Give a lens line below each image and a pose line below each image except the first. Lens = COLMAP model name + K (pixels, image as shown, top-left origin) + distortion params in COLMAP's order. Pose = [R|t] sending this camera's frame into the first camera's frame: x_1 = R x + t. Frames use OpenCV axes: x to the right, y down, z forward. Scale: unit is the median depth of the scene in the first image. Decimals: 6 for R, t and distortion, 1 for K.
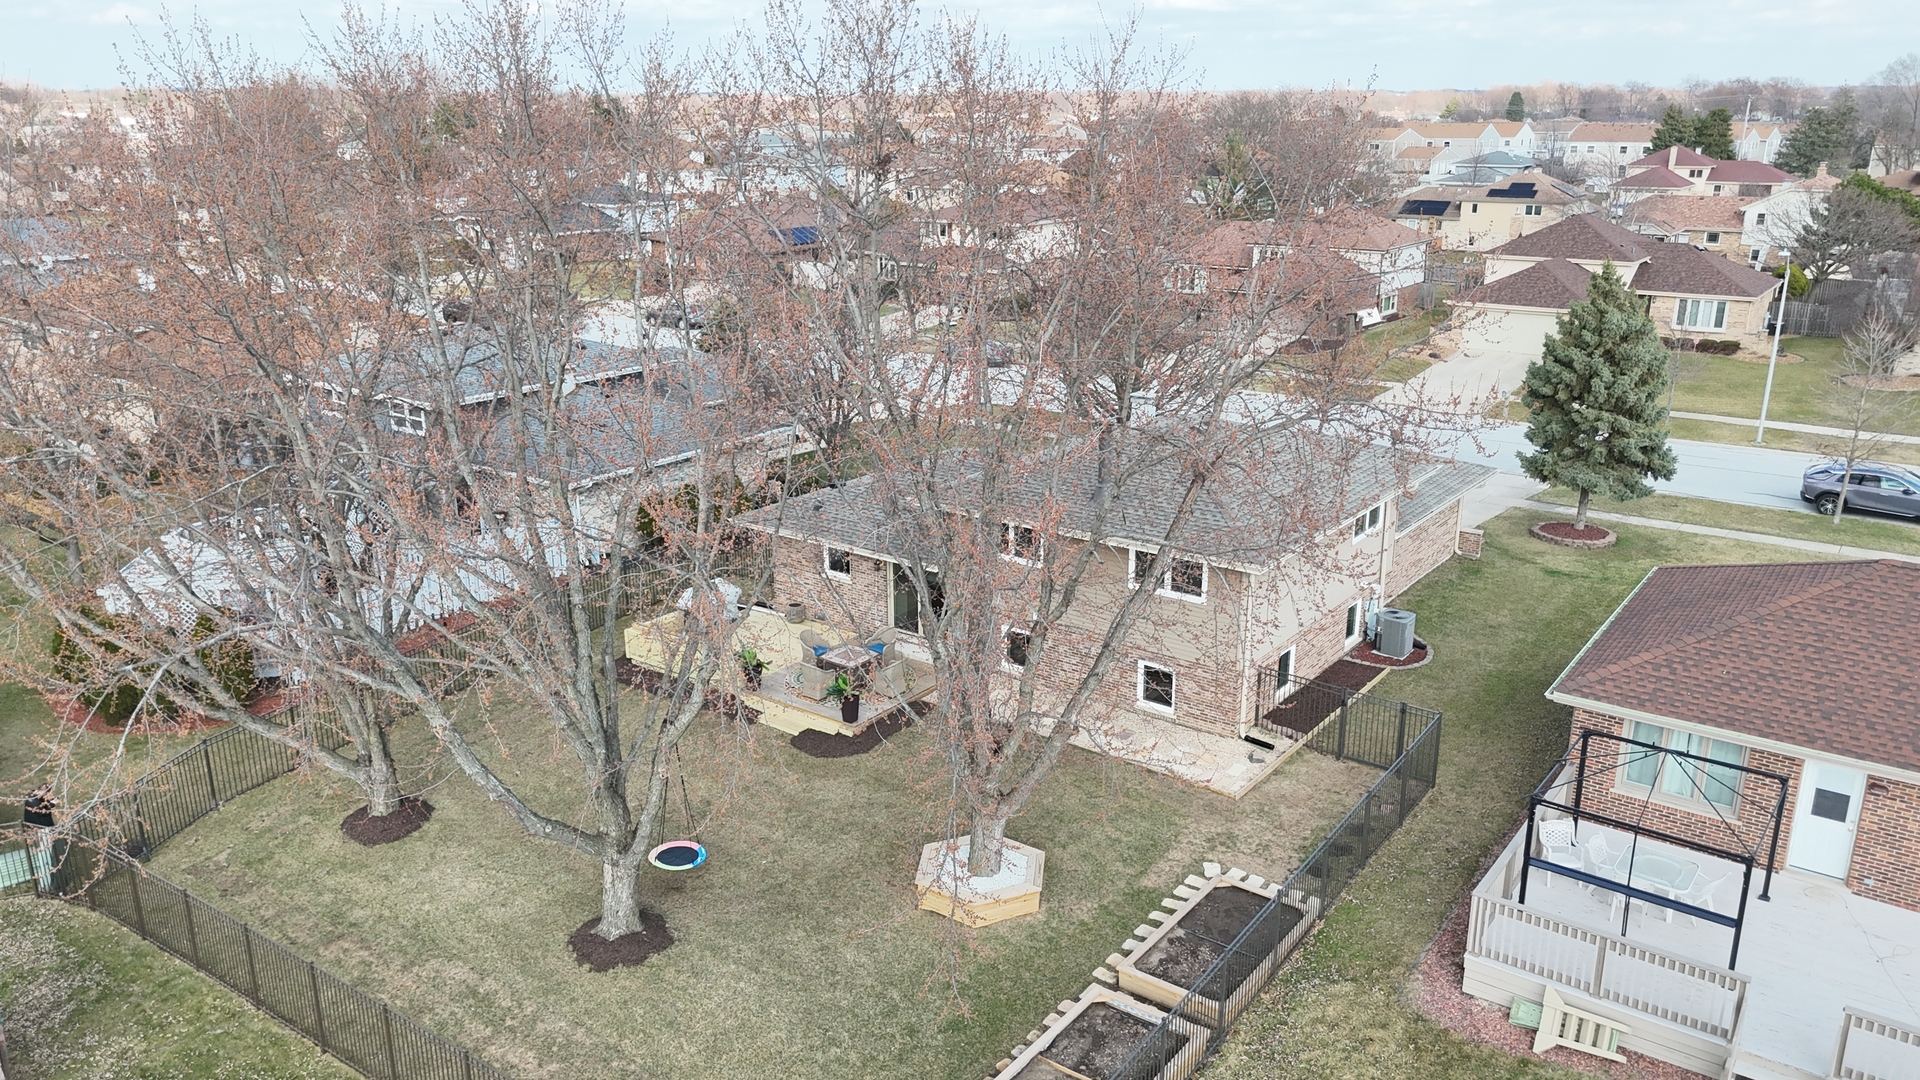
lens RADIAL K [[1345.0, 0, 960.0], [0, 1345.0, 540.0], [0, 0, 1]] dist [0.057338, -0.119496]
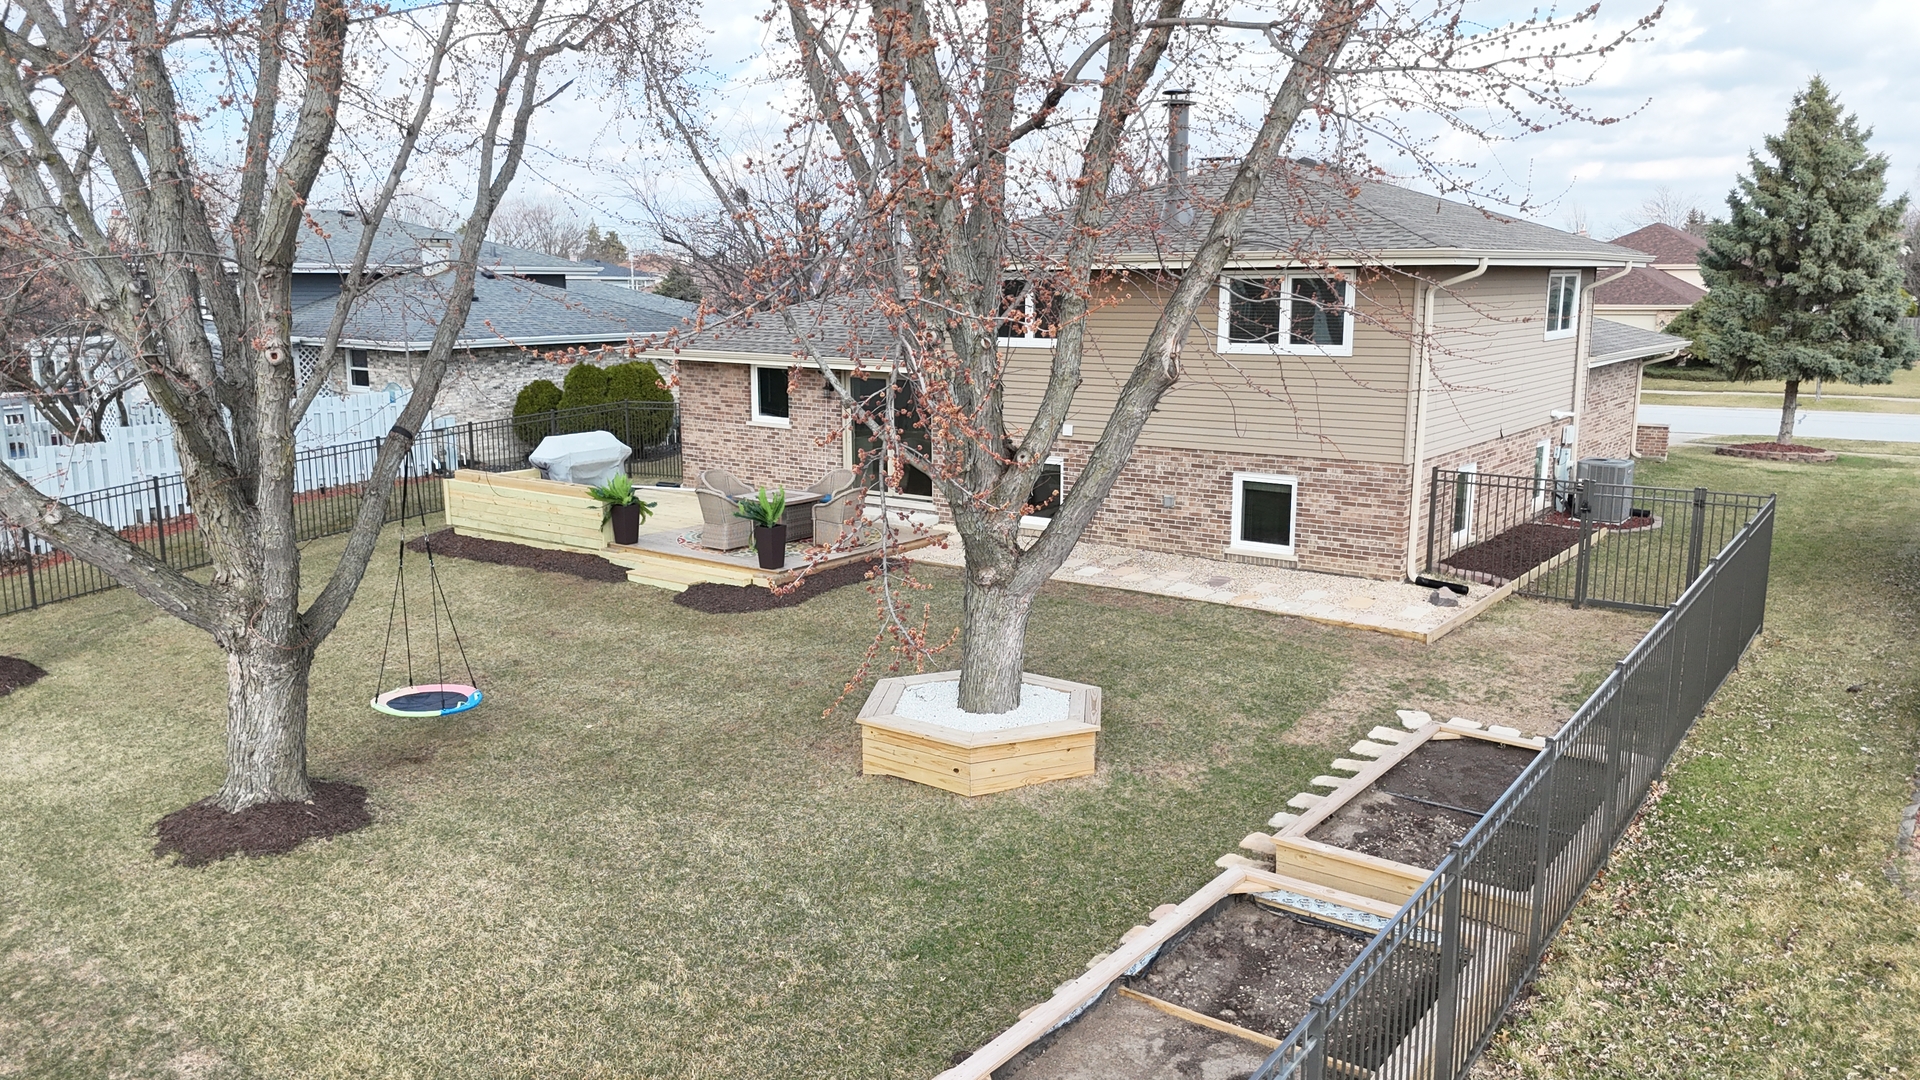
lens RADIAL K [[1378.6, 0, 962.8], [0, 1378.6, 544.8], [0, 0, 1]] dist [0.061072, -0.066456]
pose [[0.999984, 0.004292, 0.003583, 0.005559], [-0.003888, 0.994348, -0.106096, 0.240204], [-0.004019, 0.106081, 0.994349, 0.459479]]
